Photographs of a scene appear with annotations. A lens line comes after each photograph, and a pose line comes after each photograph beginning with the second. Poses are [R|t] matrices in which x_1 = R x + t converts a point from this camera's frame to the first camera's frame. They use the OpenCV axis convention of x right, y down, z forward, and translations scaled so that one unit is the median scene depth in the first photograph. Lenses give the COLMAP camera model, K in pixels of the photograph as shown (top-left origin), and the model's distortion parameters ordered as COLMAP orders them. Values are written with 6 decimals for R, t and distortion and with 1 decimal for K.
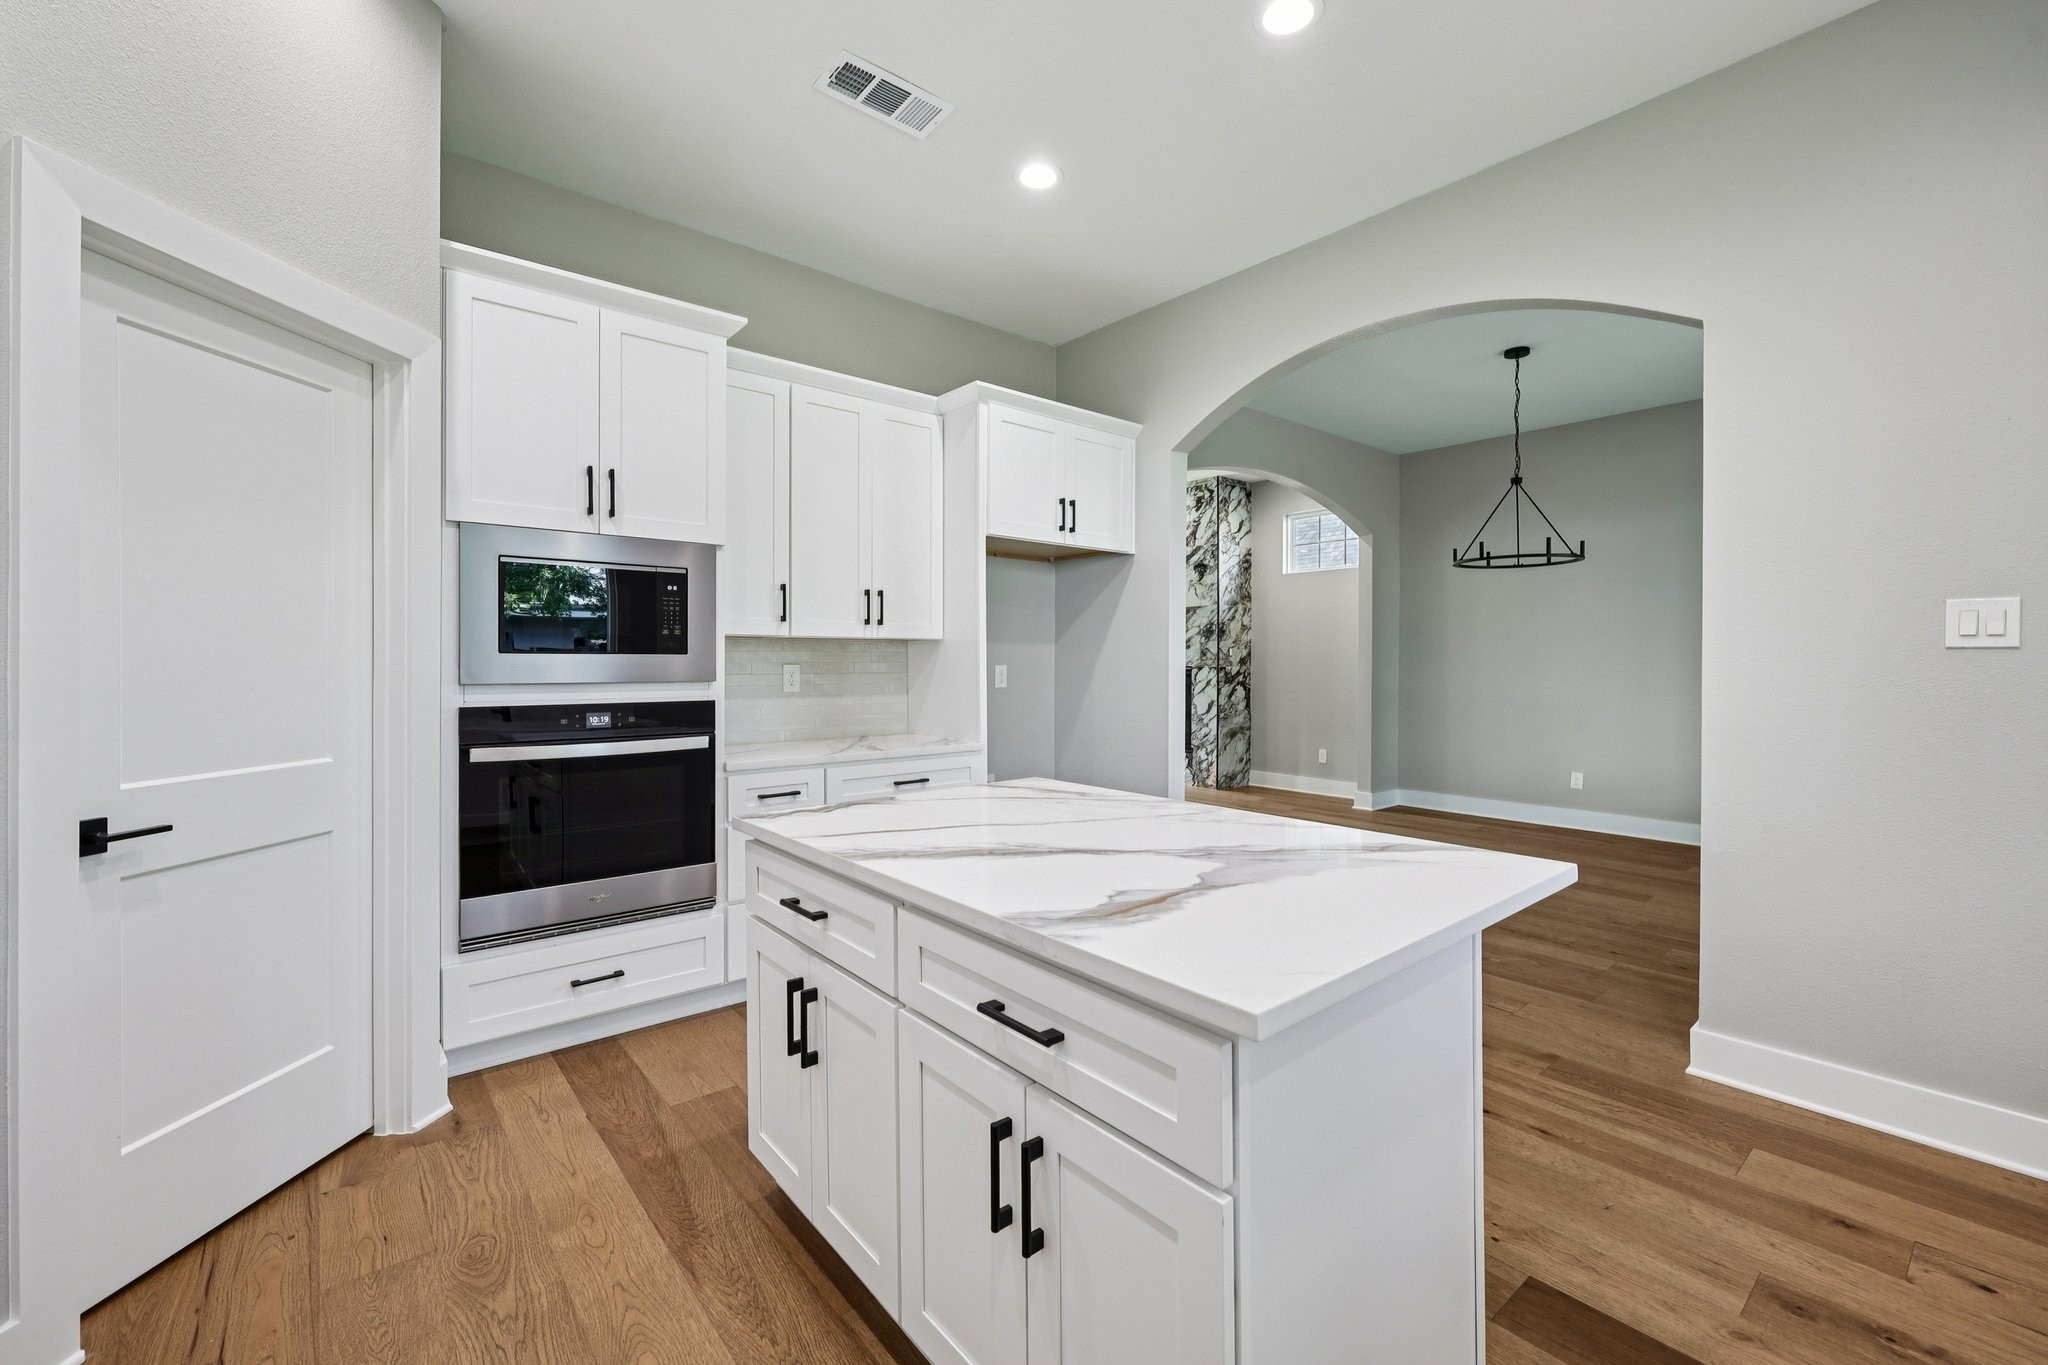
lens RADIAL K [[844.2, 0, 1024.5], [0, 844.2, 673.9], [0, 0, 1]] dist [0.000433, 0.000025]
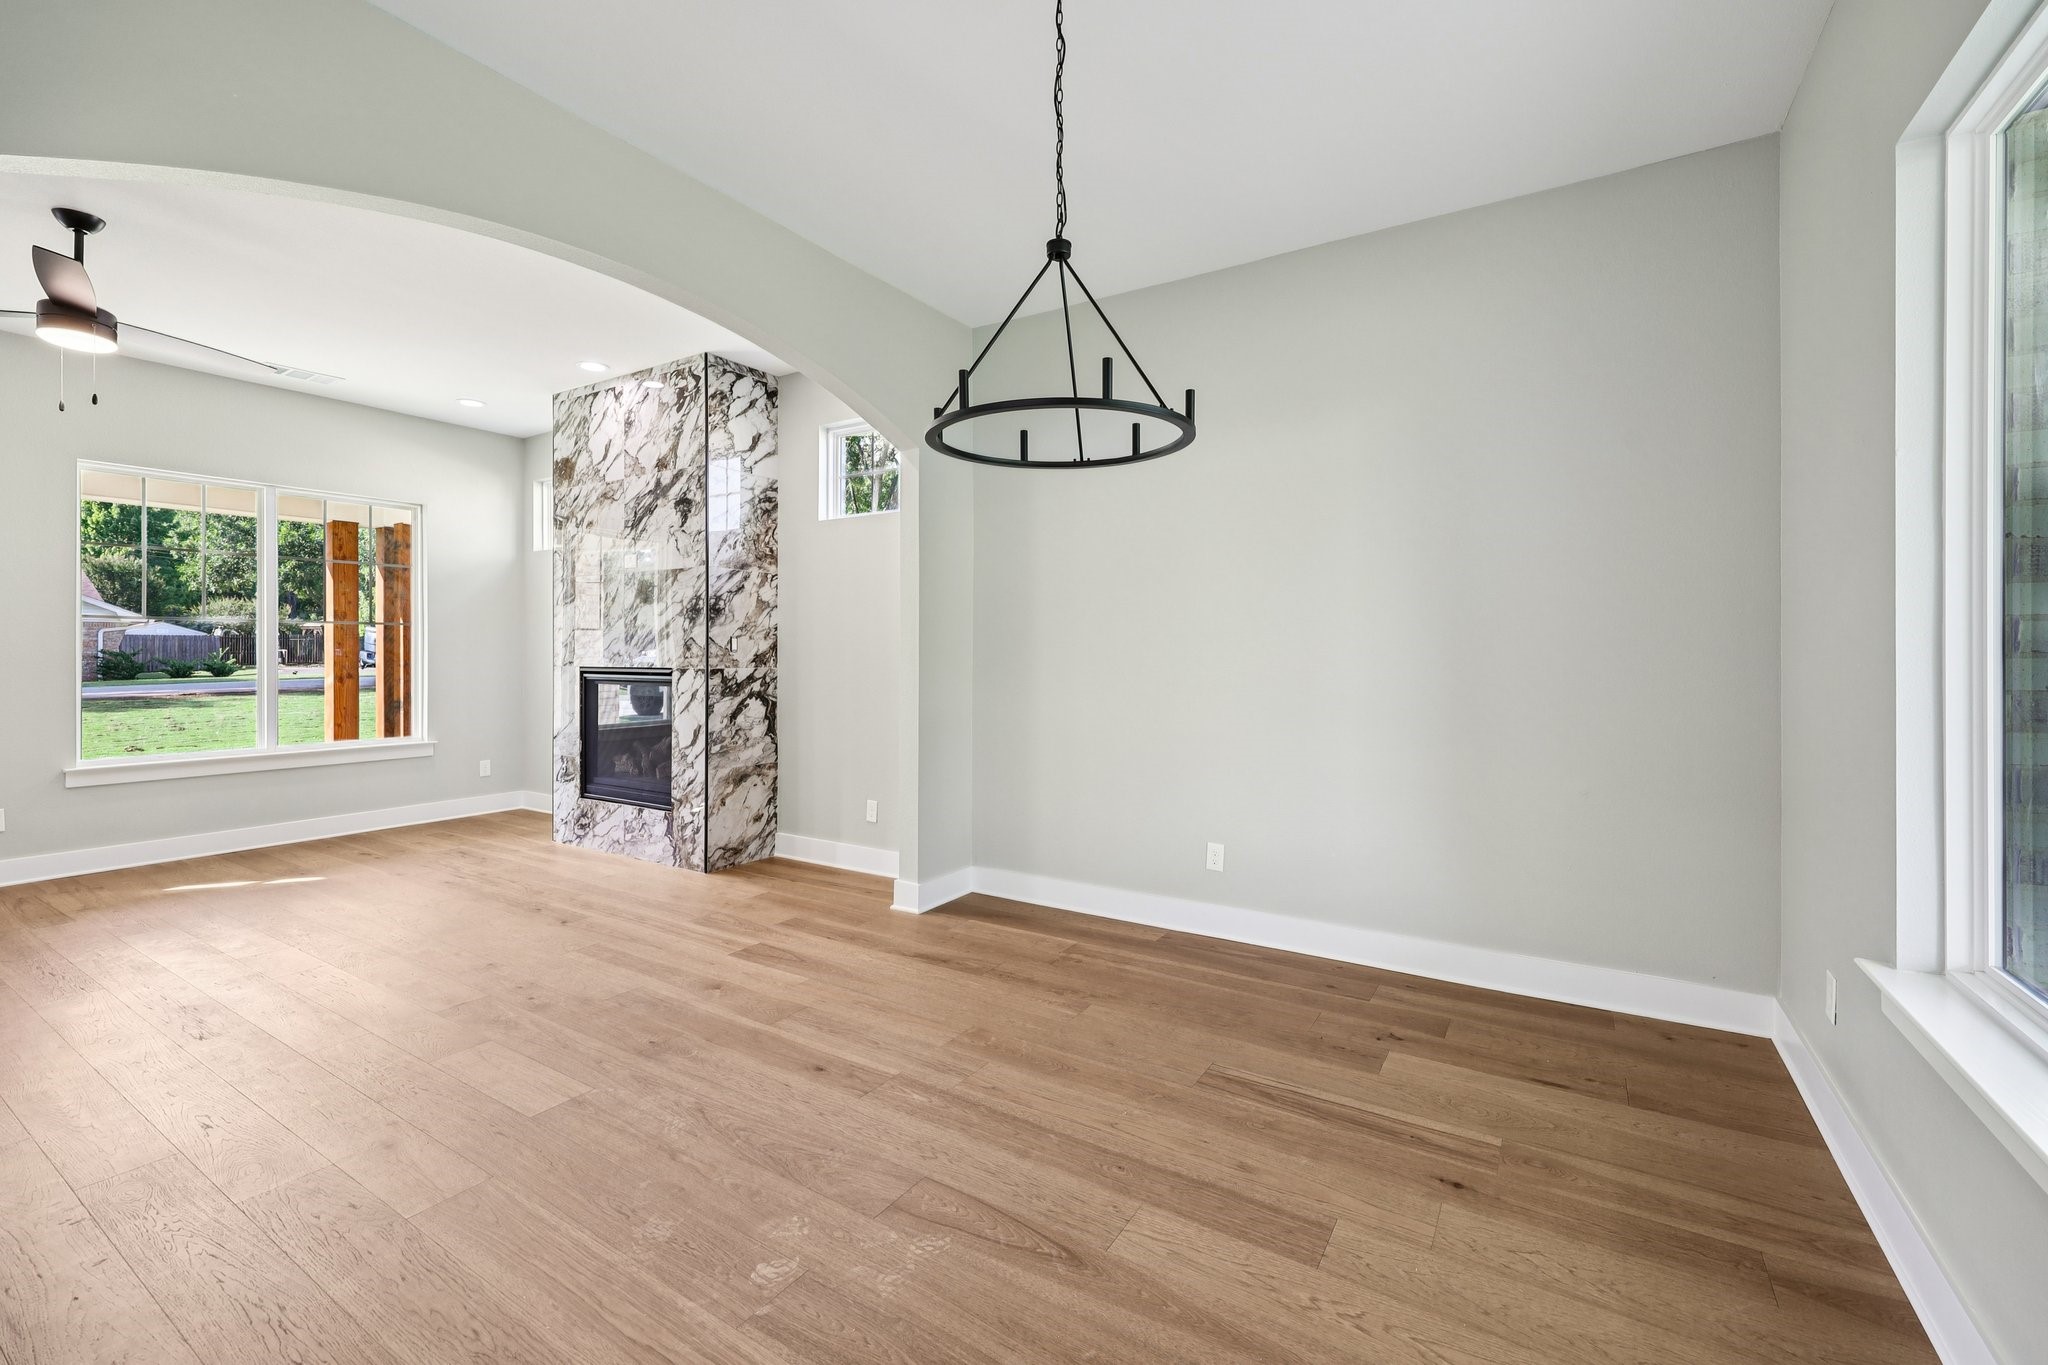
lens RADIAL K [[844.2, 0, 1025.3], [0, 844.2, 664.7], [0, 0, 1]] dist [0.000433, 0.000025]
pose [[0.950127, -0.006731, 0.311790, 0.253087], [0.006509, 0.999977, 0.001754, -0.010780], [-0.311795, 0.000363, 0.950149, 0.350648]]
